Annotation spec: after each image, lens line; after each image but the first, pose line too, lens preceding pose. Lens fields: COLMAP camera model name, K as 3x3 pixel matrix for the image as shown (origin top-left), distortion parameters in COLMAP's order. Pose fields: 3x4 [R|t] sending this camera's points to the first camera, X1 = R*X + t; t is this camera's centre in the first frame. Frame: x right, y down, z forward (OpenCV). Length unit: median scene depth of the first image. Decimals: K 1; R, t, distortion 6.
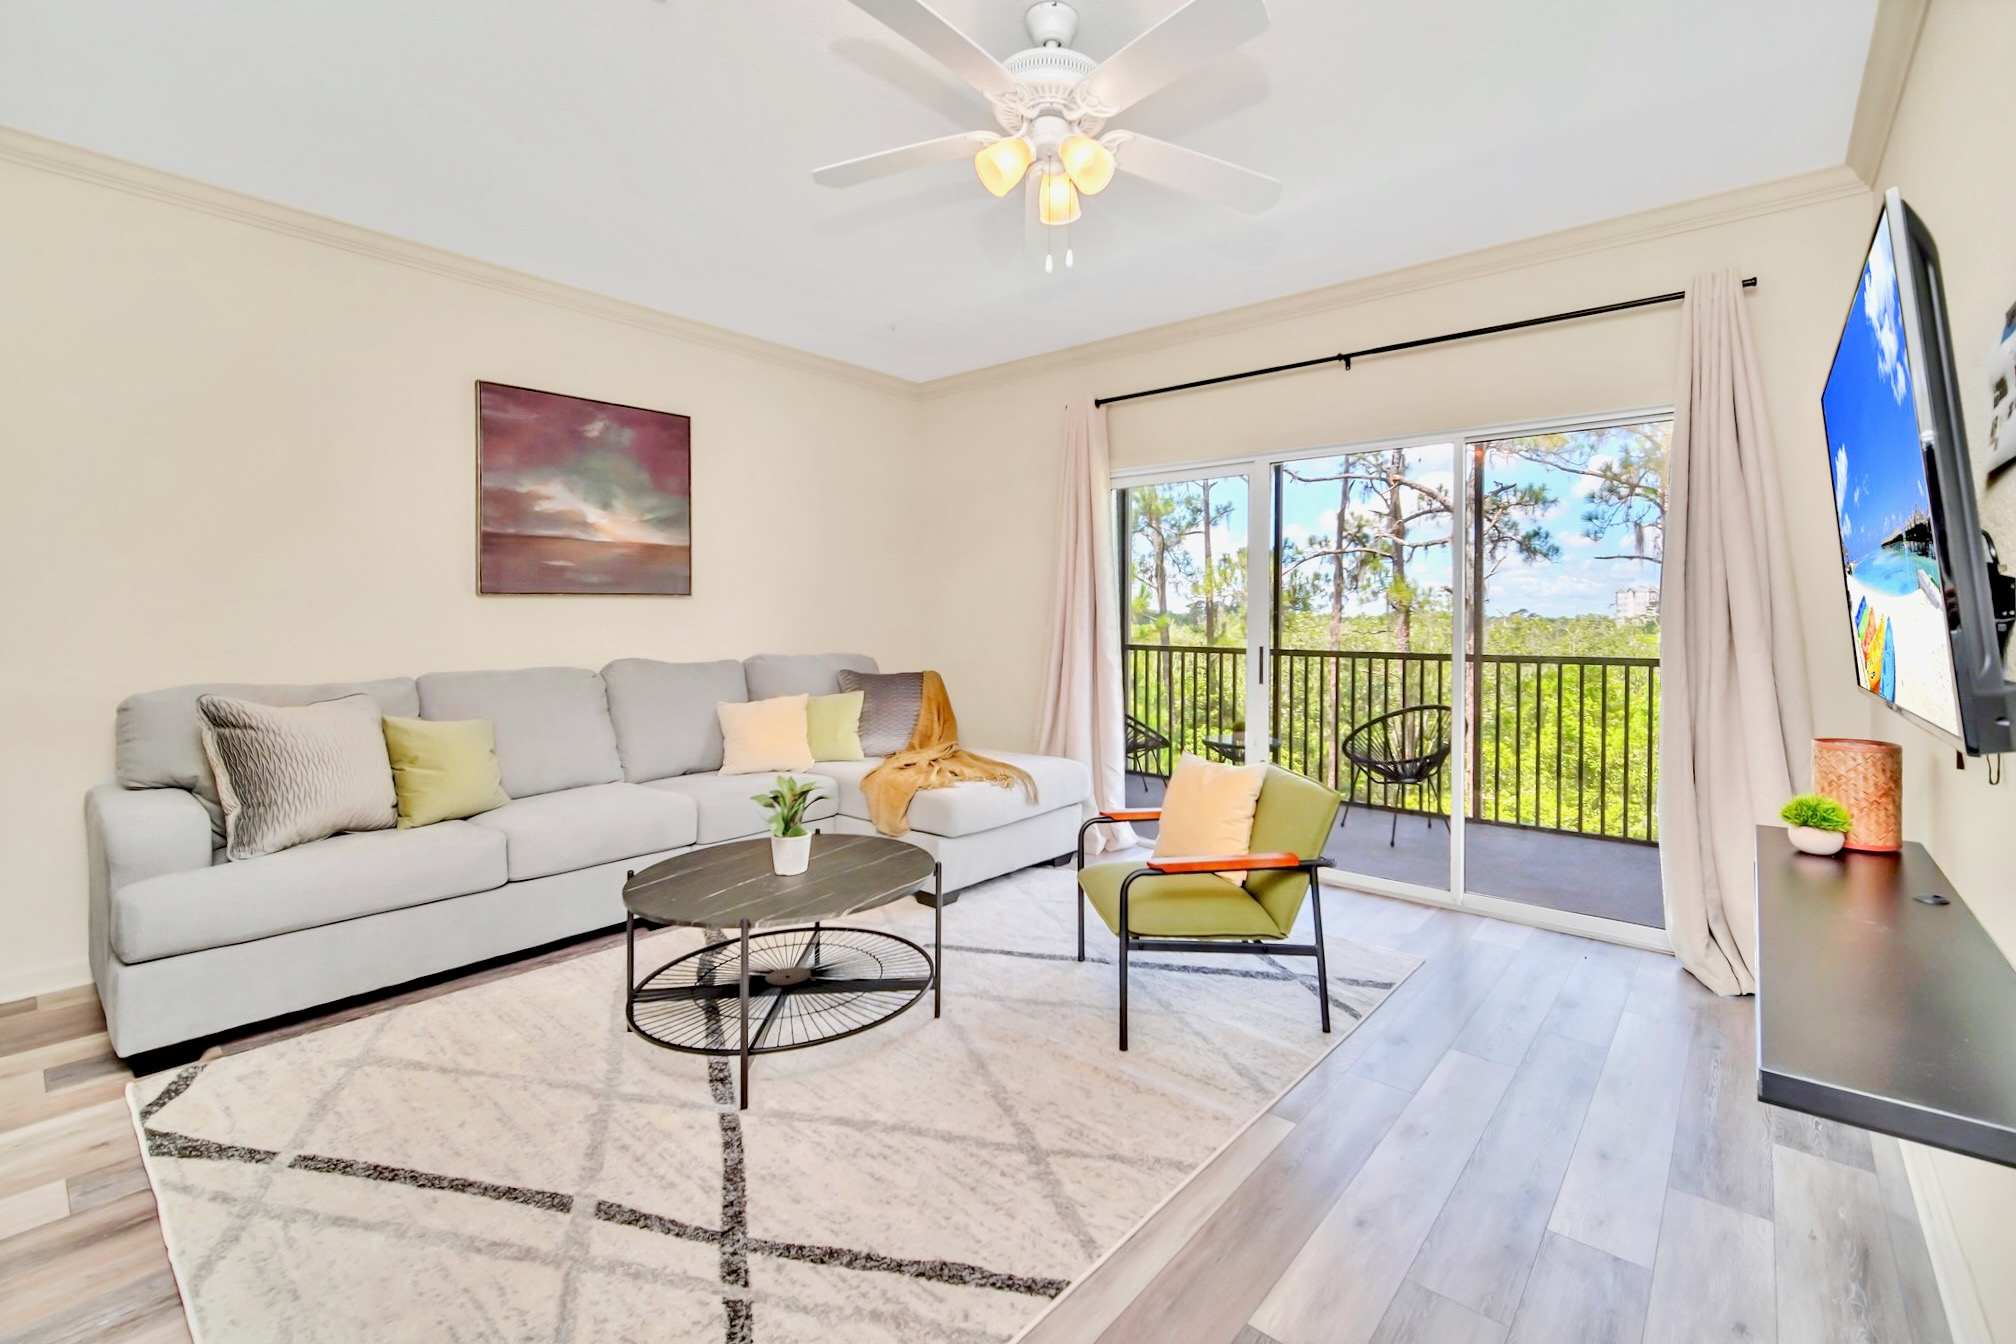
lens RADIAL K [[853.6, 0, 1073.6], [0, 853.6, 617.4], [0, 0, 1]] dist [0.011147, -0.000154]
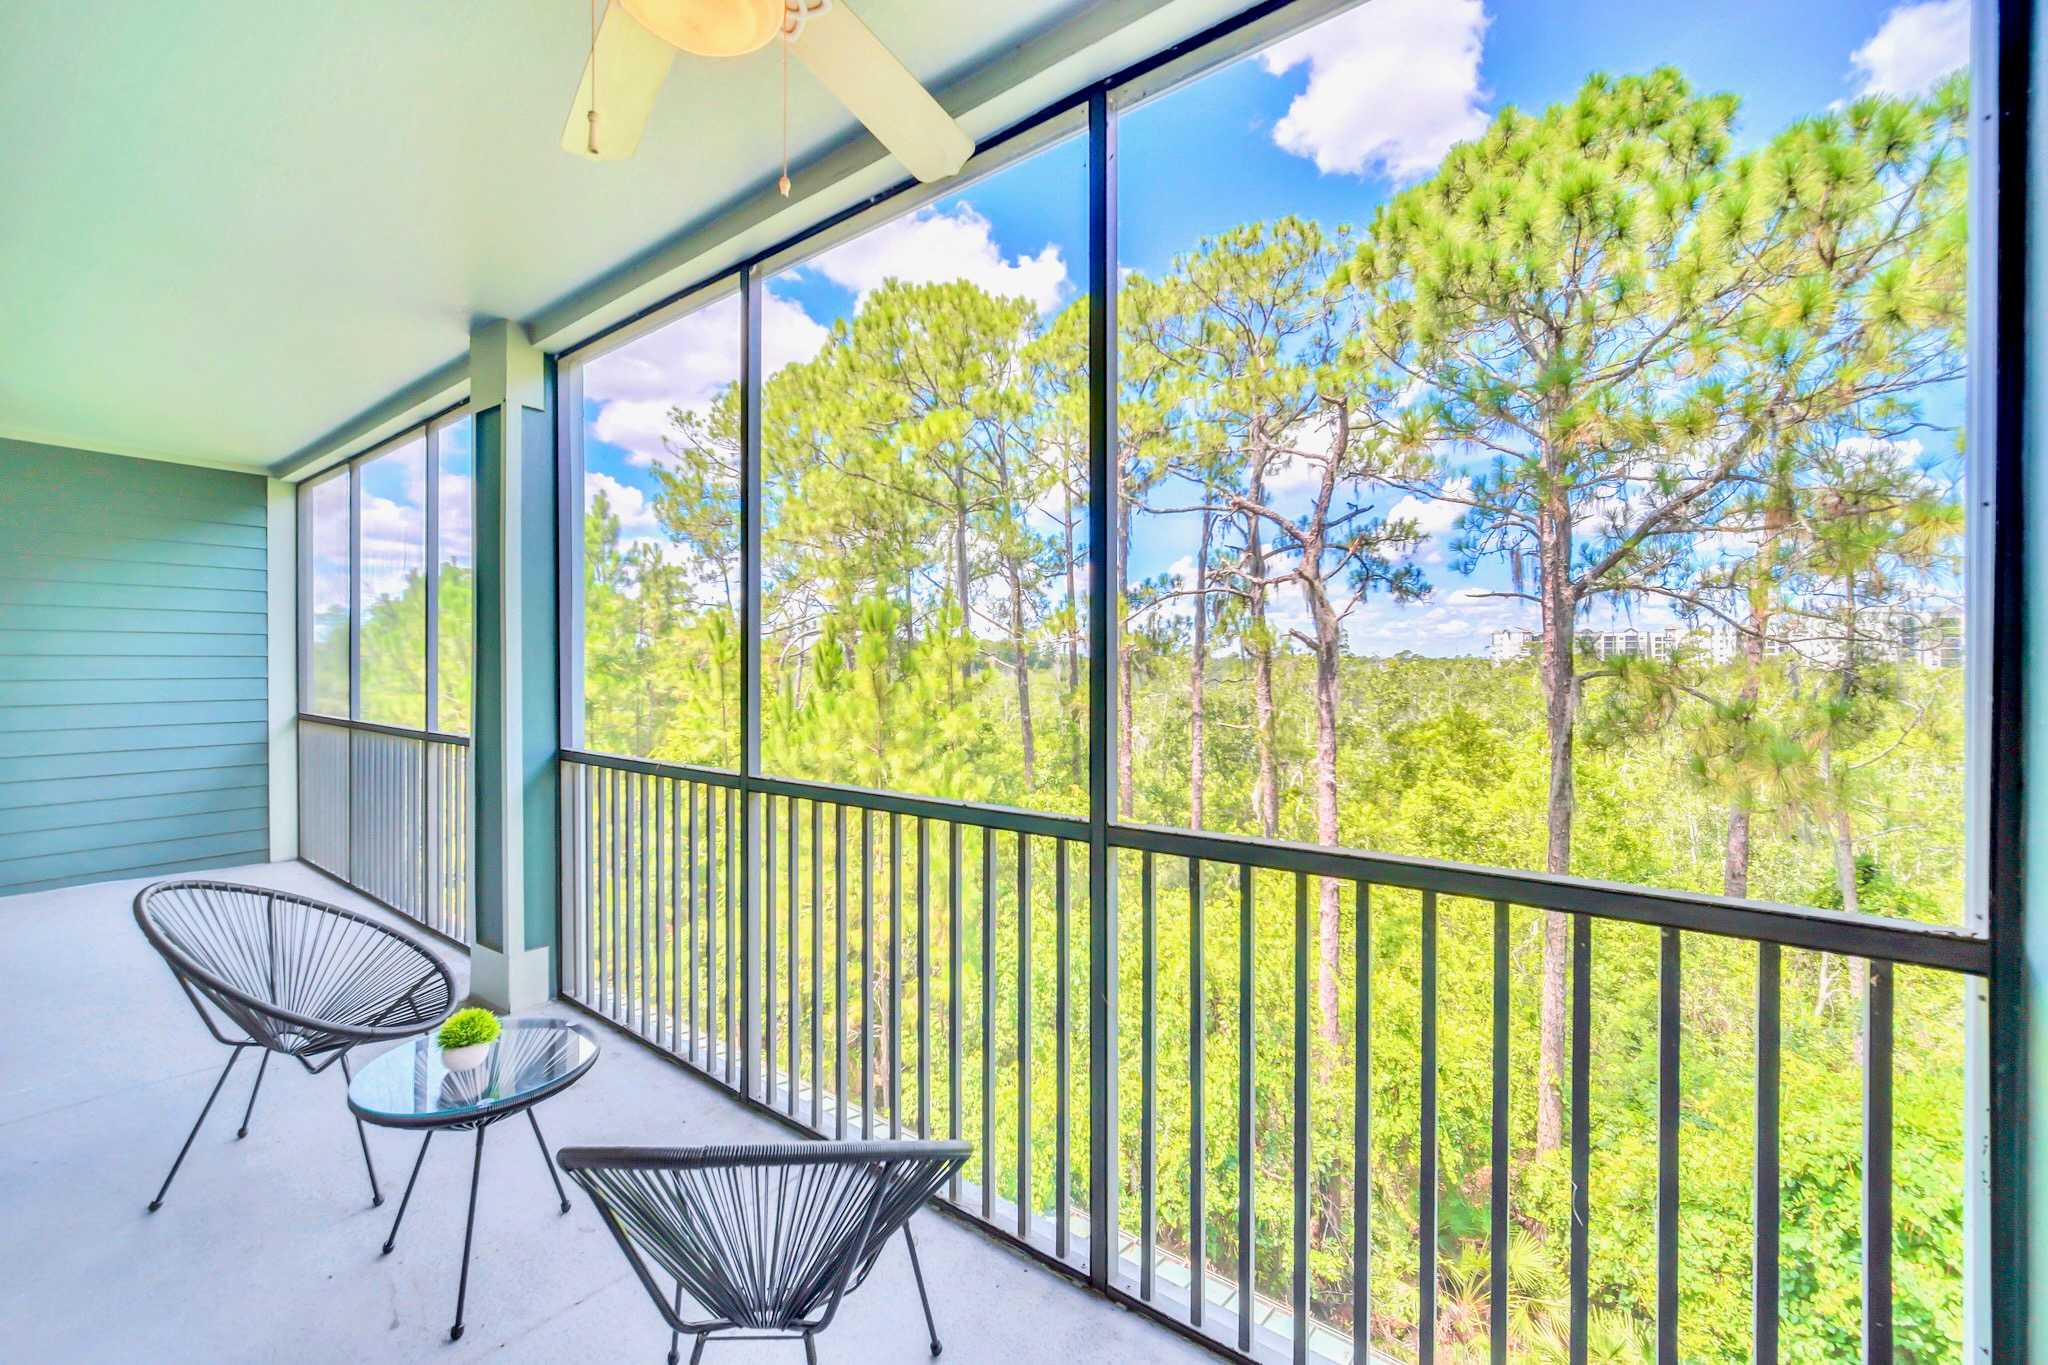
lens RADIAL K [[819.2, 0, 1029.1], [0, 819.2, 673.3], [0, 0, 1]] dist [-0.005350, 0.000777]
pose [[0.998811, -0.009878, 0.047735, 0.100335], [0.009163, 0.999843, 0.015175, -0.006136], [-0.047878, -0.014720, 0.998745, 0.154269]]
